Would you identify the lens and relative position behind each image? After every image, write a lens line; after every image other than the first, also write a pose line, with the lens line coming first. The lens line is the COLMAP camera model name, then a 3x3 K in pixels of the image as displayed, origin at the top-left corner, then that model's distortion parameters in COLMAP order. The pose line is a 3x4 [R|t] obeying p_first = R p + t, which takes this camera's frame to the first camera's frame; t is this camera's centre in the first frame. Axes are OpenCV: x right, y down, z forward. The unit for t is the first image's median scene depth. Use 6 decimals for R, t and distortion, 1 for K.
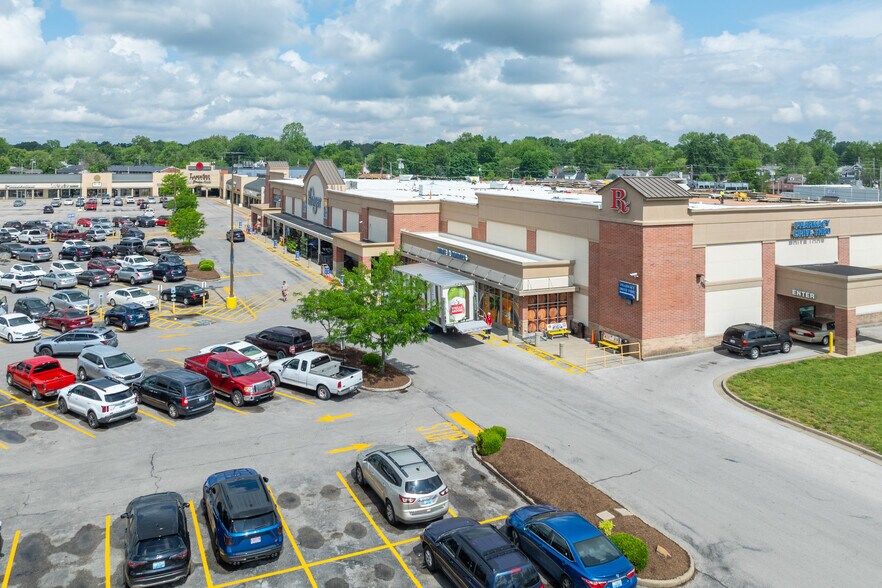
lens RADIAL K [[676.3, 0, 437.8], [0, 676.3, 297.0], [0, 0, 1]] dist [-0.018834, 0.002121]
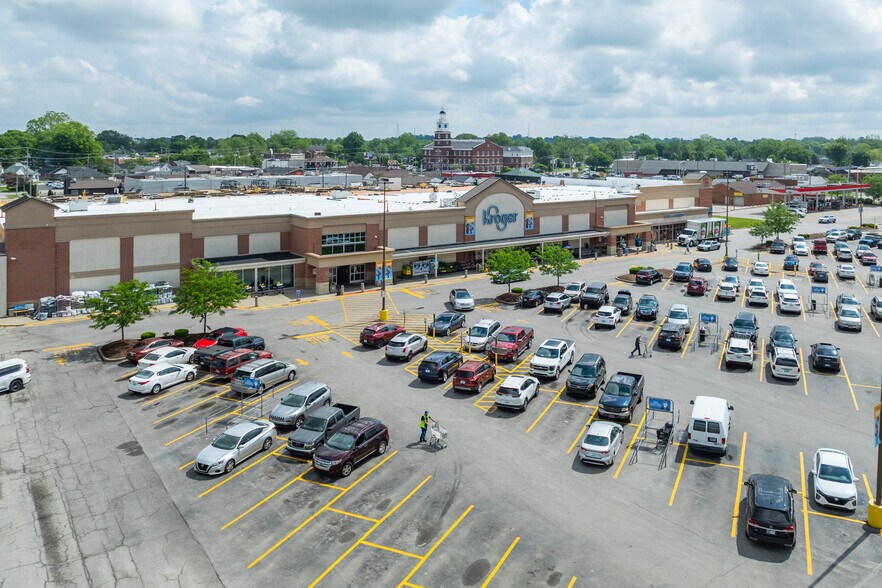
lens RADIAL K [[676.3, 0, 446.3], [0, 676.3, 289.9], [0, 0, 1]] dist [-0.018834, 0.002121]
pose [[-0.157619, -0.222611, 0.962081, -1.696888], [0.195206, 0.948011, 0.251336, -0.449187], [-0.968014, 0.227419, -0.105970, 1.741443]]
